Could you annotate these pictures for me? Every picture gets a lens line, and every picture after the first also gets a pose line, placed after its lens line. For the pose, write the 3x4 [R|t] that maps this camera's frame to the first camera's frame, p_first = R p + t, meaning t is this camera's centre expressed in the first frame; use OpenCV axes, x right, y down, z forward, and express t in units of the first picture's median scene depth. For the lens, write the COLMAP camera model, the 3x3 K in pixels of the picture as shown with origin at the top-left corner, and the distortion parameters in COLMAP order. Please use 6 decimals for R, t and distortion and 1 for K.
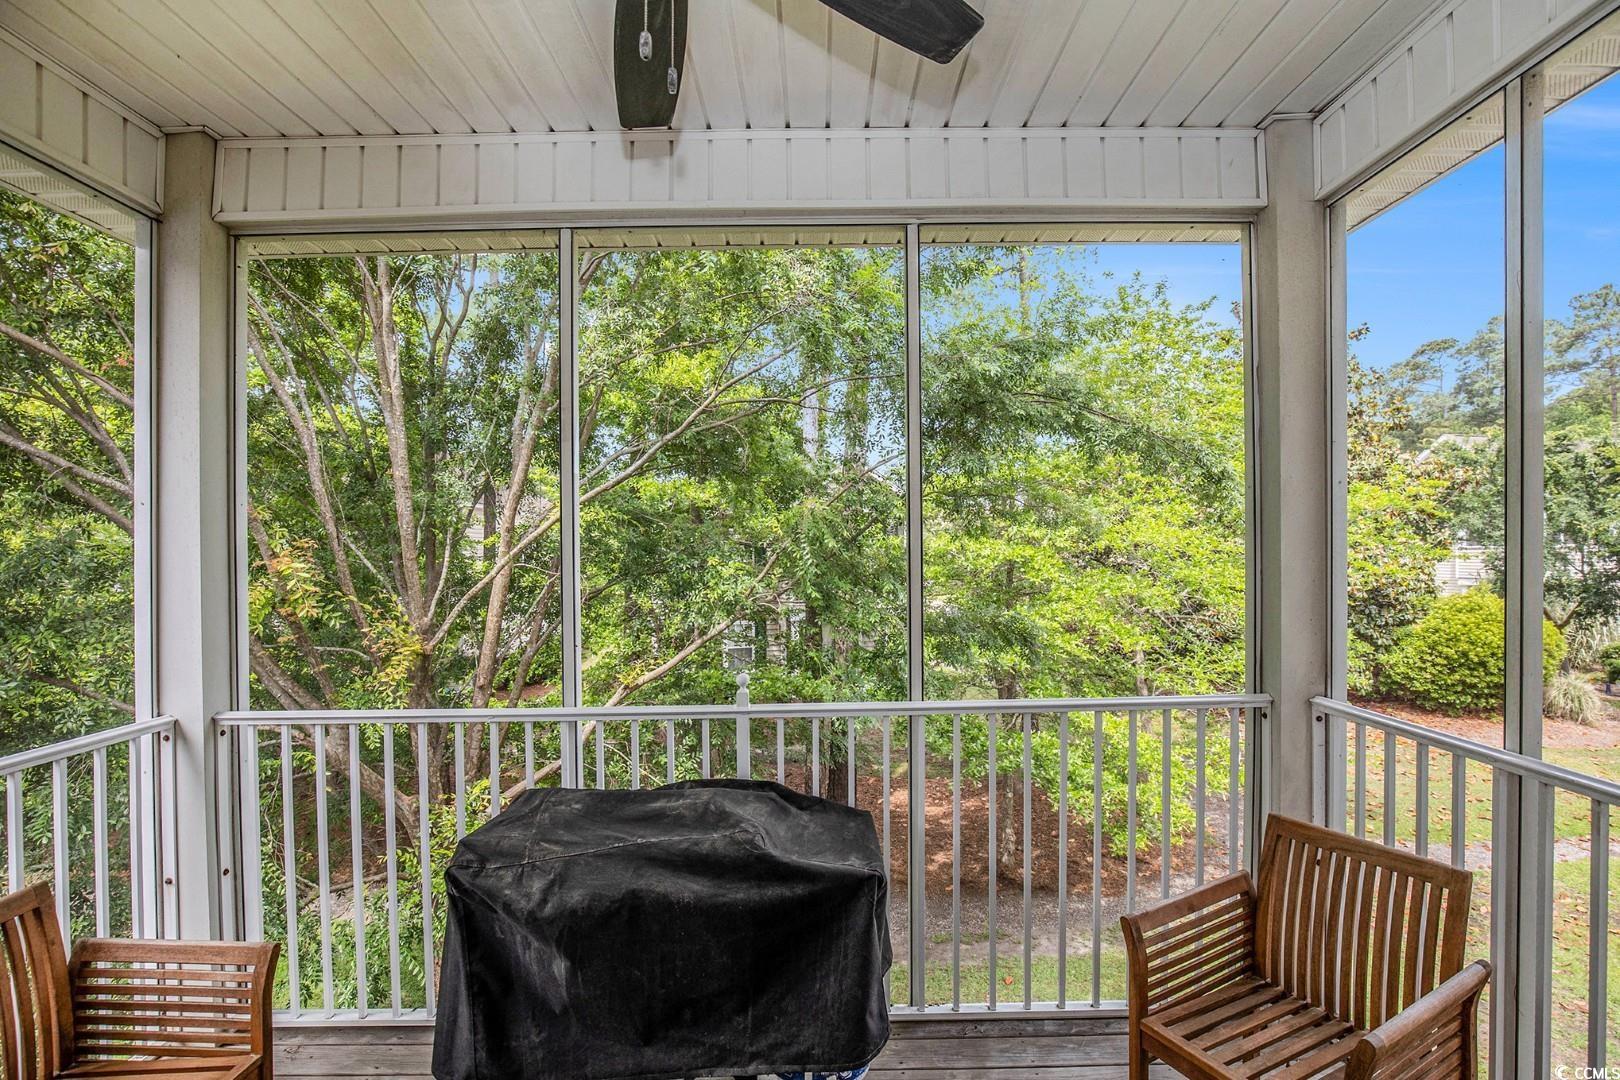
lens RADIAL K [[752.7, 0, 806.5], [0, 752.7, 546.6], [0, 0, 1]] dist [-0.018295, 0.001662]
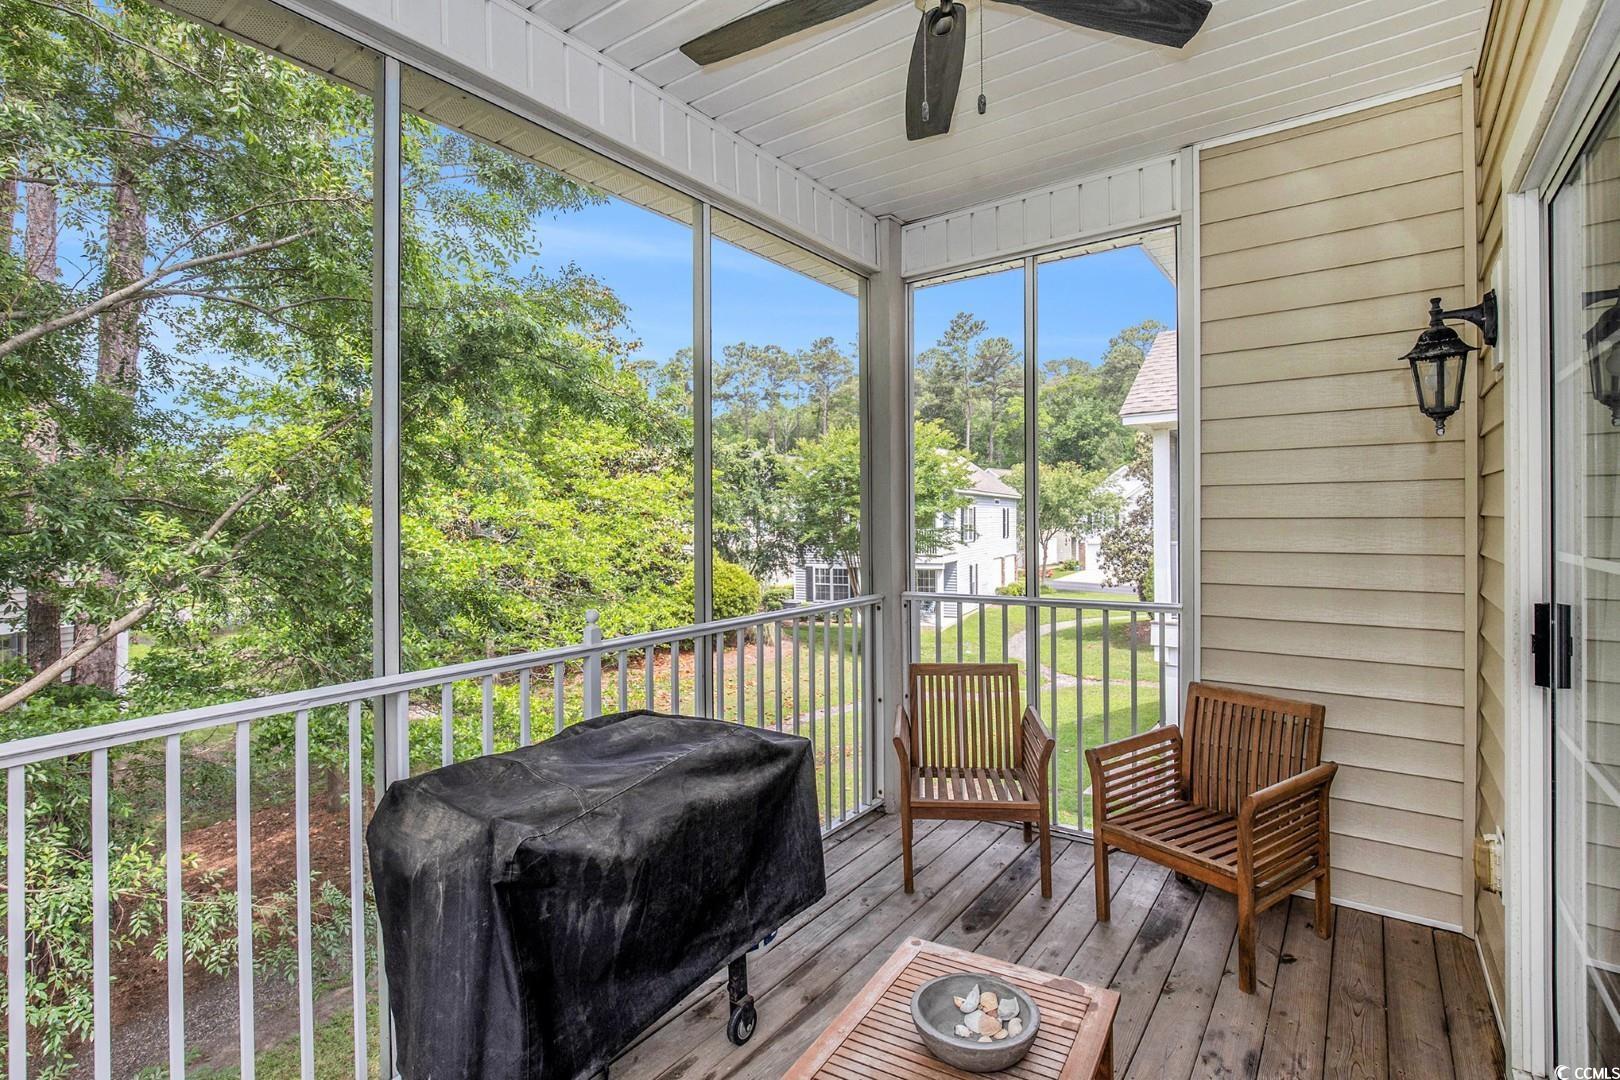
lens RADIAL K [[752.7, 0, 859.5], [0, 752.7, 519.4], [0, 0, 1]] dist [-0.018295, 0.001662]
pose [[0.567176, 0.005655, 0.823577, -0.680001], [0.002059, 0.999964, -0.008285, 0.062112], [-0.823594, 0.006395, 0.567143, 0.173482]]
